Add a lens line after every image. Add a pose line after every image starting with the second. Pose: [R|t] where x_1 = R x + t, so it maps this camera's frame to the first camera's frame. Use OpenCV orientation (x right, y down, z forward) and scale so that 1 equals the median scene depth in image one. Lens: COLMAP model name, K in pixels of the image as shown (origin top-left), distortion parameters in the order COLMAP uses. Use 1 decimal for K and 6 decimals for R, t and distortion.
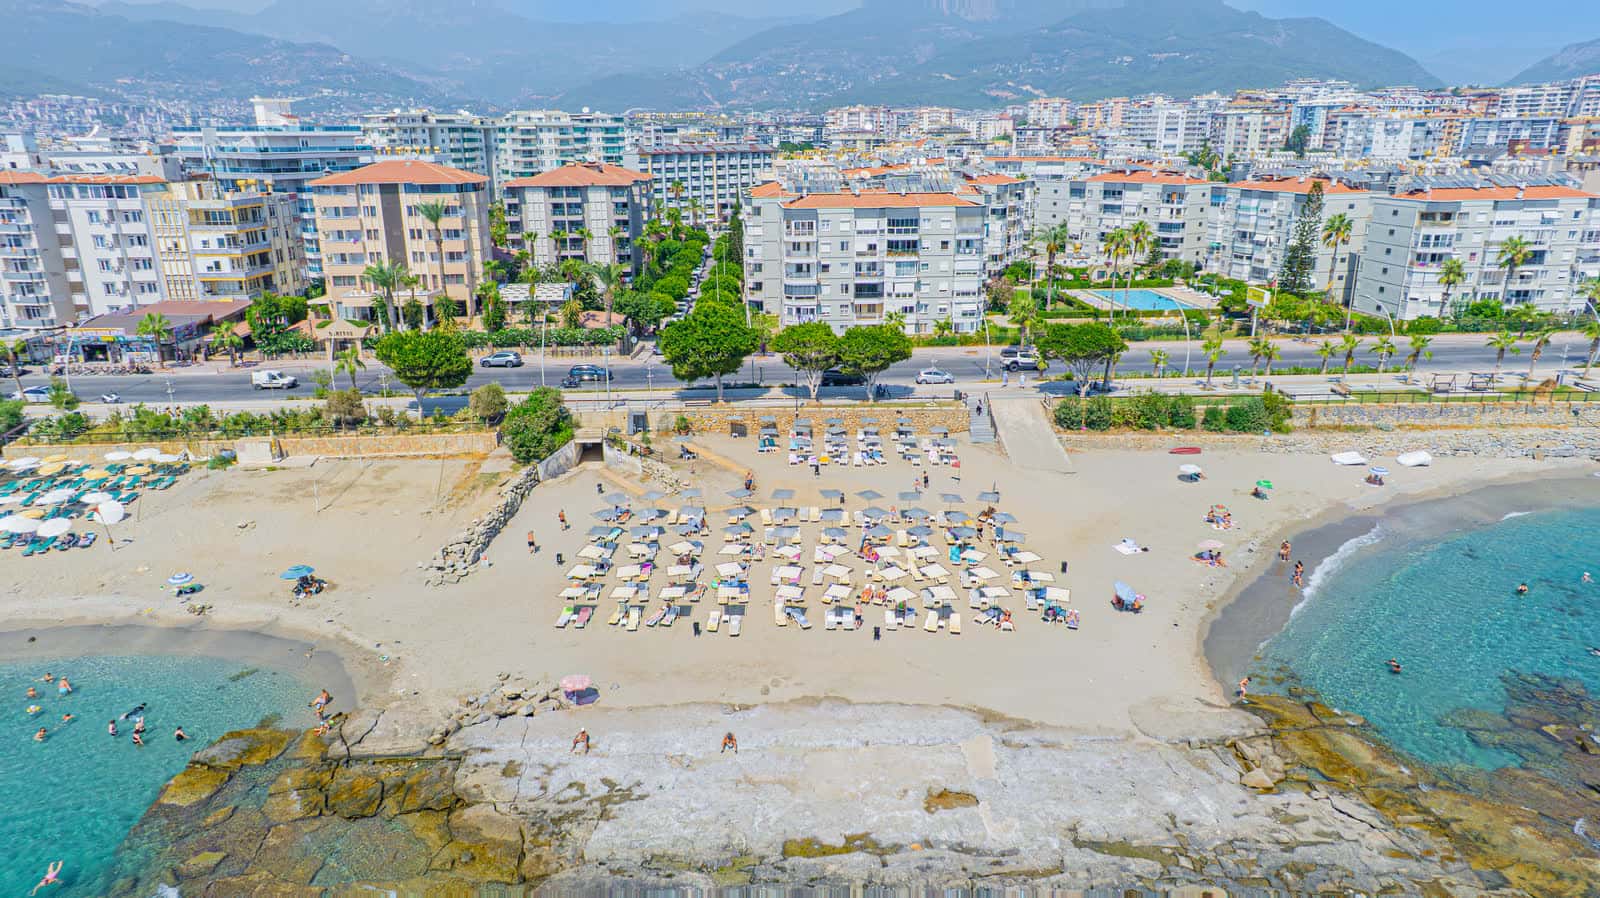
lens RADIAL K [[1007.3, 0, 800.0], [0, 1007.3, 449.0], [0, 0, 1]] dist [-0.040864, 0.070541]
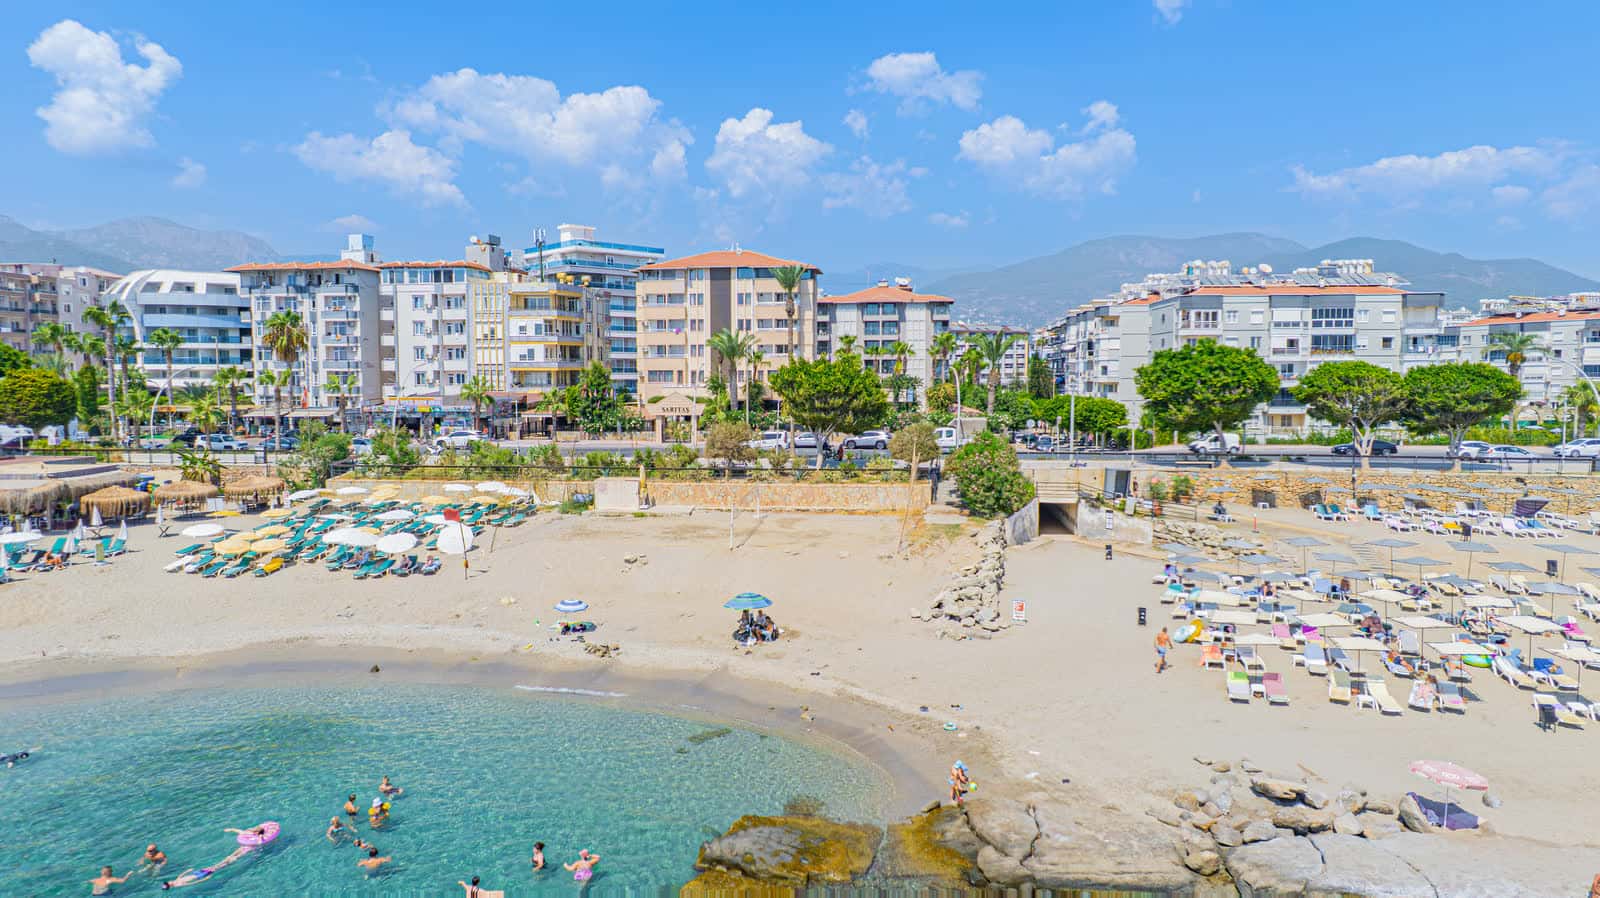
lens RADIAL K [[1007.3, 0, 800.0], [0, 1007.3, 449.0], [0, 0, 1]] dist [-0.040864, 0.070541]
pose [[0.984788, 0.019399, -0.172676, -0.188153], [-0.057758, 0.973788, -0.220000, 0.086747], [0.163882, 0.226627, 0.960095, 0.193380]]
